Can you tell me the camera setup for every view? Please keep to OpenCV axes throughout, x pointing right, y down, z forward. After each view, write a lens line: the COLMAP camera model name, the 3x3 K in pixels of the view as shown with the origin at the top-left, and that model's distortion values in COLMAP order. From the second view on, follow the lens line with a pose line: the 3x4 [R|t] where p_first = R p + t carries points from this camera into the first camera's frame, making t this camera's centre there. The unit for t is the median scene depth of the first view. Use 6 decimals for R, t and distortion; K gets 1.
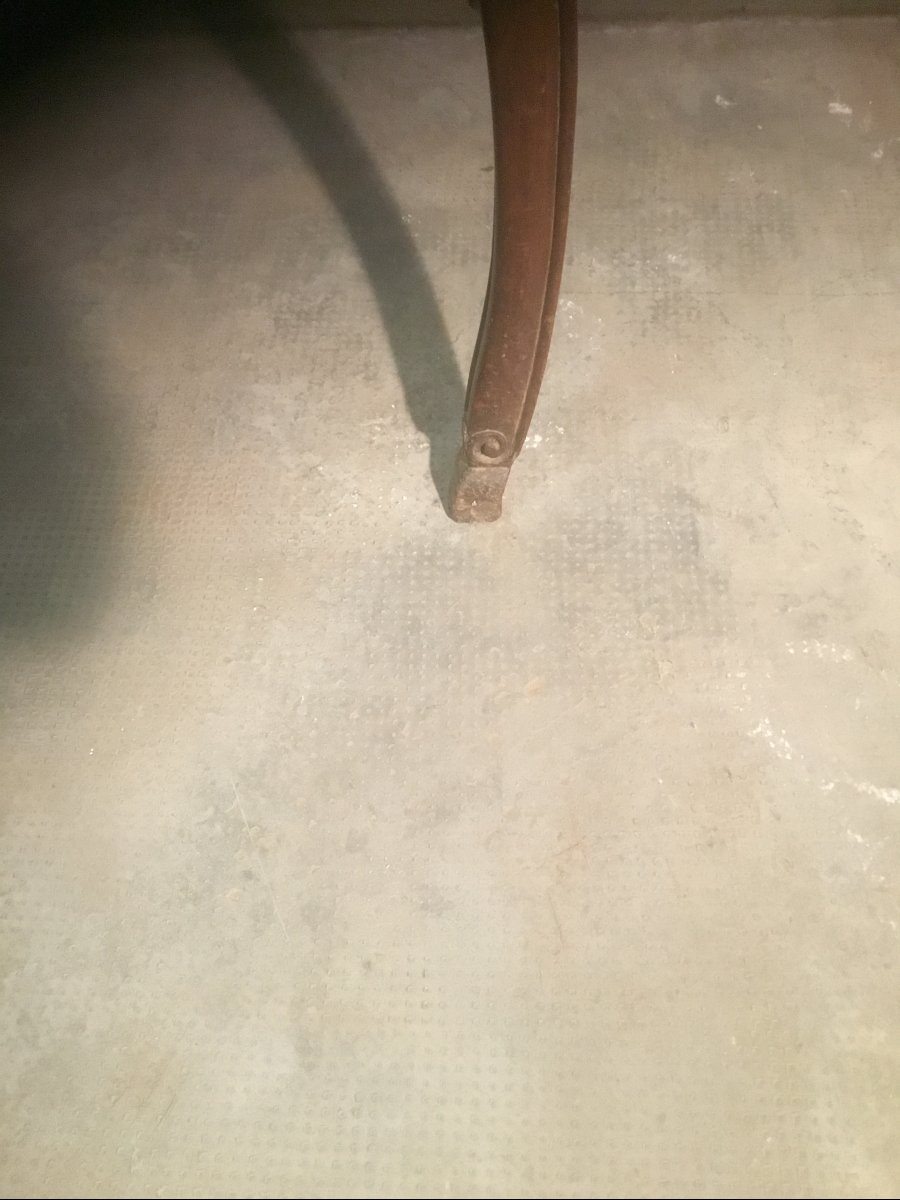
lens RADIAL K [[1081.8, 0, 447.0], [0, 1081.8, 605.9], [0, 0, 1]] dist [0.136169, -0.290435]
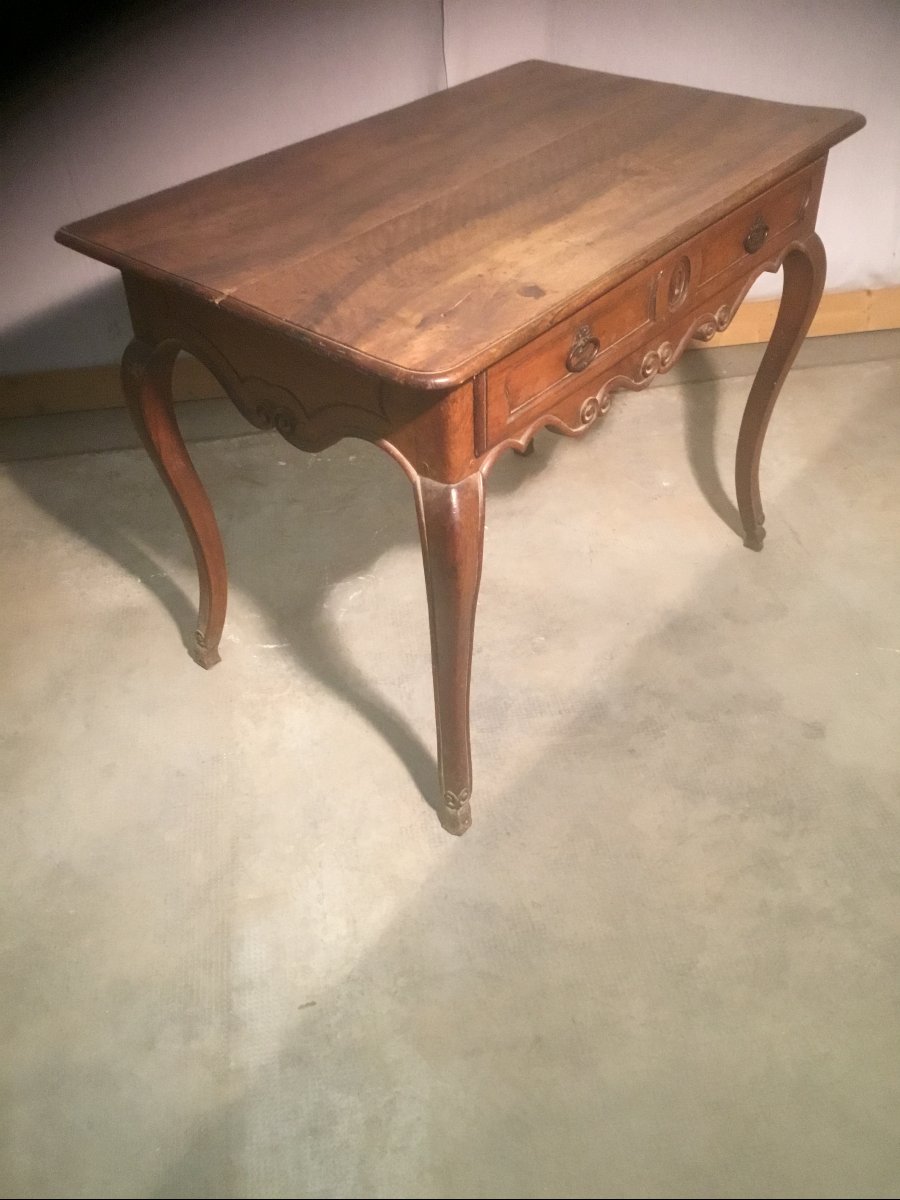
lens RADIAL K [[1081.8, 0, 447.0], [0, 1081.8, 605.9], [0, 0, 1]] dist [0.136169, -0.290435]
pose [[0.977976, -0.121795, 0.169497, 0.348211], [0.168382, 0.940258, -0.295908, 1.003493], [-0.123331, 0.317931, 0.940058, -1.981372]]
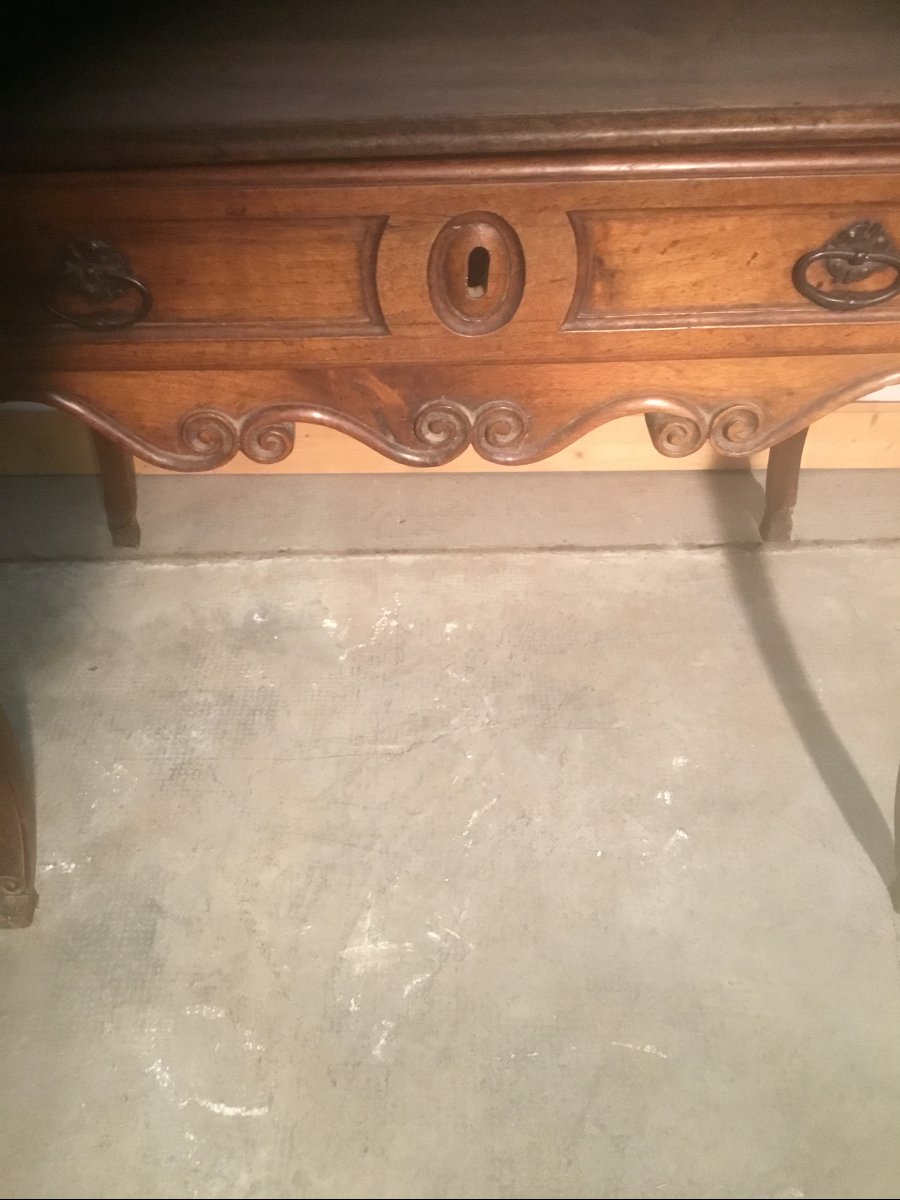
lens RADIAL K [[1081.8, 0, 447.0], [0, 1081.8, 605.9], [0, 0, 1]] dist [0.136169, -0.290435]
pose [[0.997730, -0.014458, 0.065776, 0.569761], [0.029919, 0.970168, -0.240579, -0.132887], [-0.060336, 0.242000, 0.968398, -0.703397]]
